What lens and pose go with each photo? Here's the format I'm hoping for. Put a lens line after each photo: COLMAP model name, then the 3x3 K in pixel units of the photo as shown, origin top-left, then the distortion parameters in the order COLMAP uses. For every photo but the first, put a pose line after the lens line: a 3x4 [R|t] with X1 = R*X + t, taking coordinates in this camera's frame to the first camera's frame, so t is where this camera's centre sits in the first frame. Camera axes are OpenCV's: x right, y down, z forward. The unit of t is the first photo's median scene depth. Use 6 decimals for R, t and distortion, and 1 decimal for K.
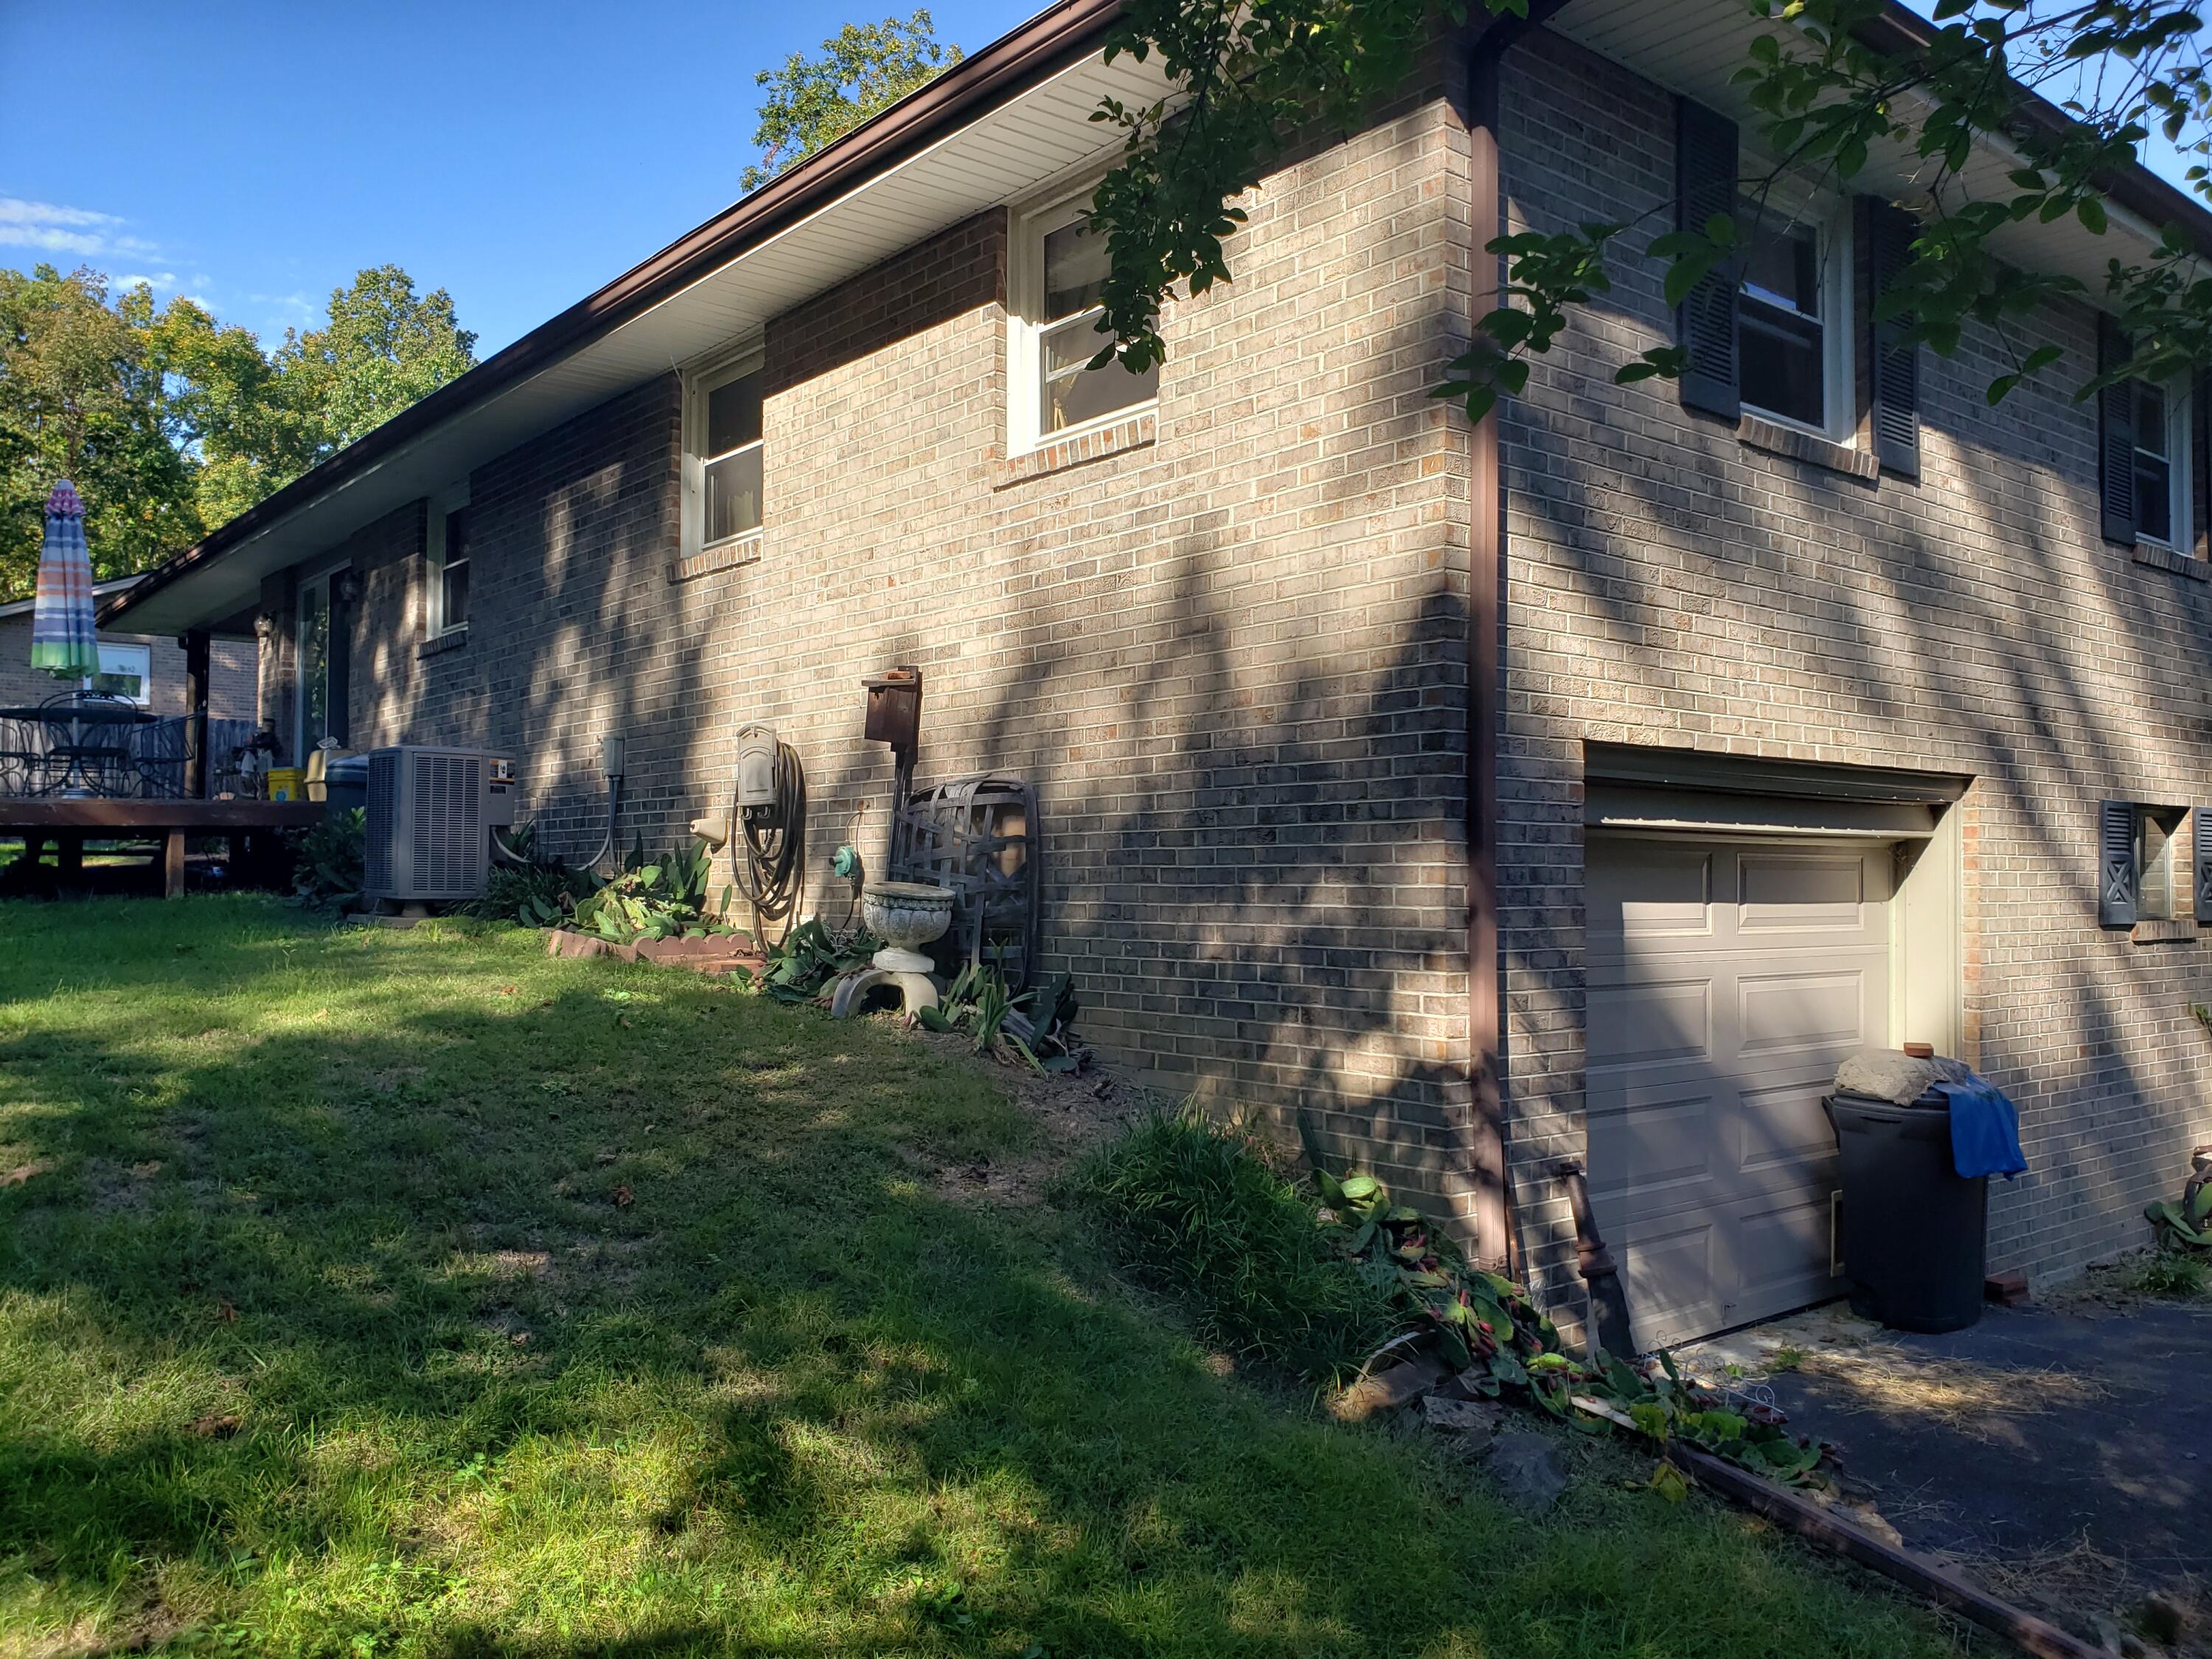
lens RADIAL K [[1745.8, 0, 1106.0], [0, 1745.8, 829.5], [0, 0, 1]] dist [0.002059, 0.000316]
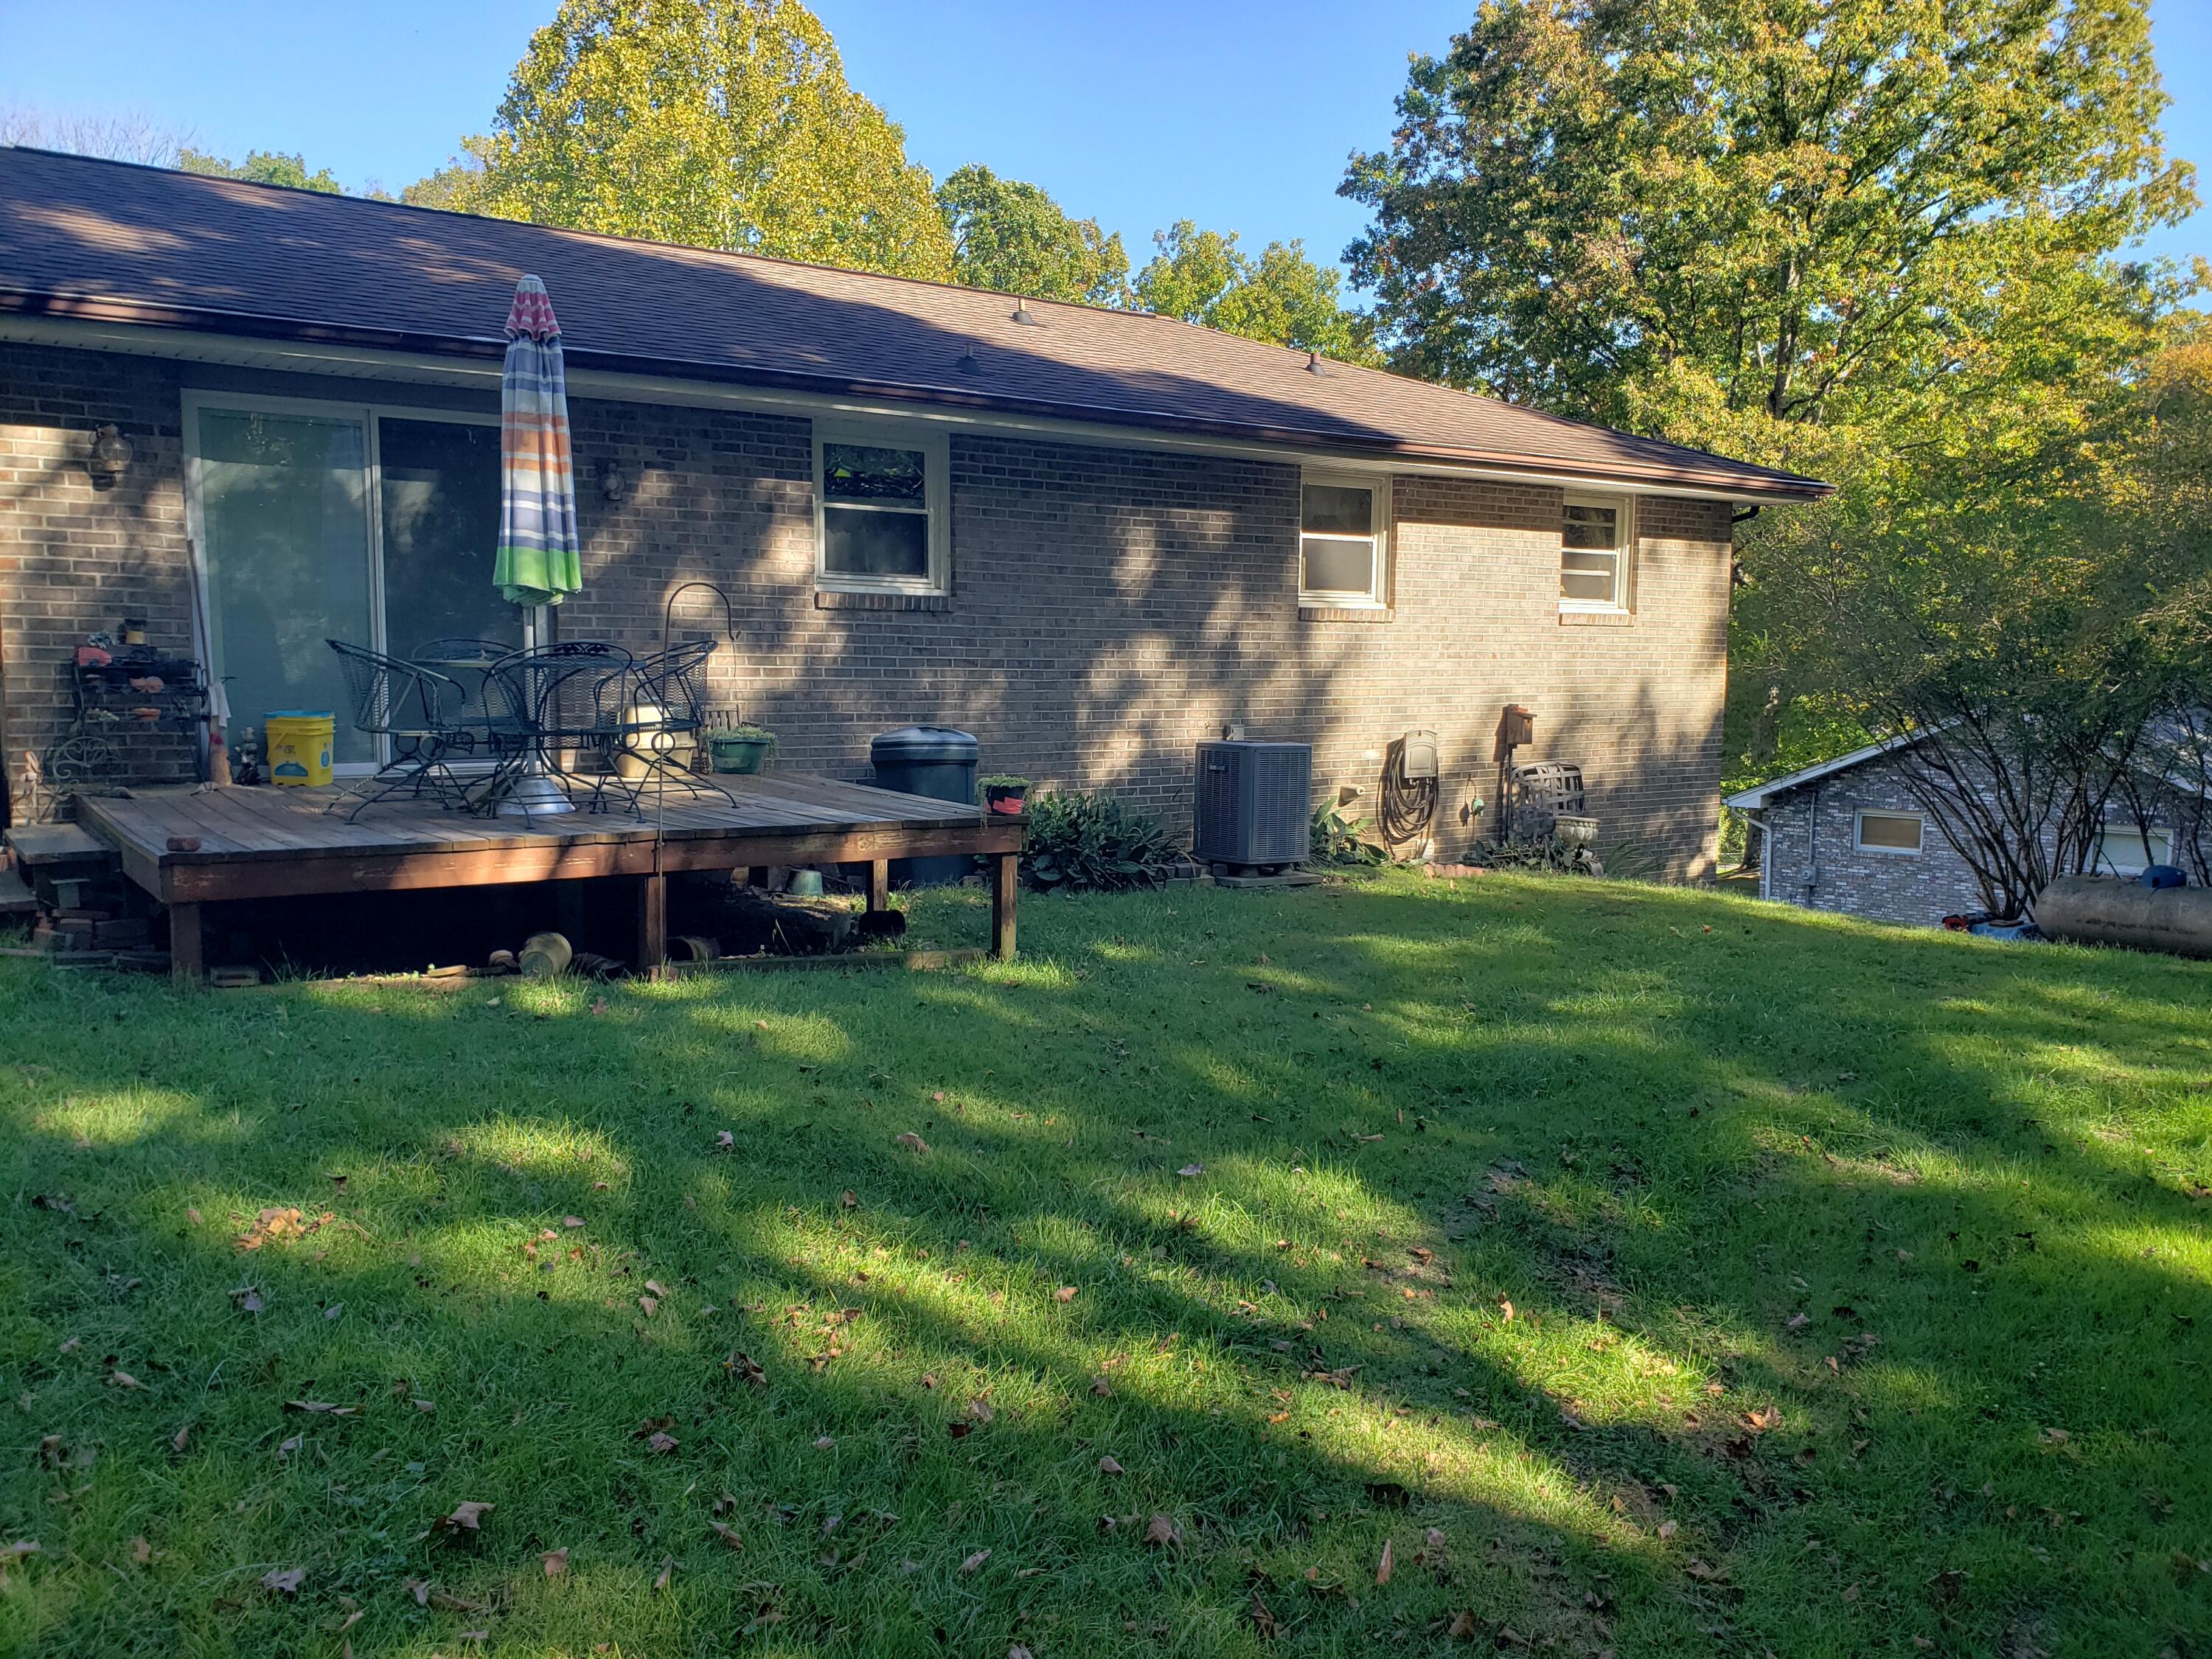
lens RADIAL K [[1745.8, 0, 1106.0], [0, 1745.8, 829.5], [0, 0, 1]] dist [0.002059, 0.000316]
pose [[0.024654, -0.083935, 0.996166, -2.265258], [-0.019519, 0.996239, 0.084424, -0.129421], [-0.999505, -0.021525, 0.022923, 1.536175]]
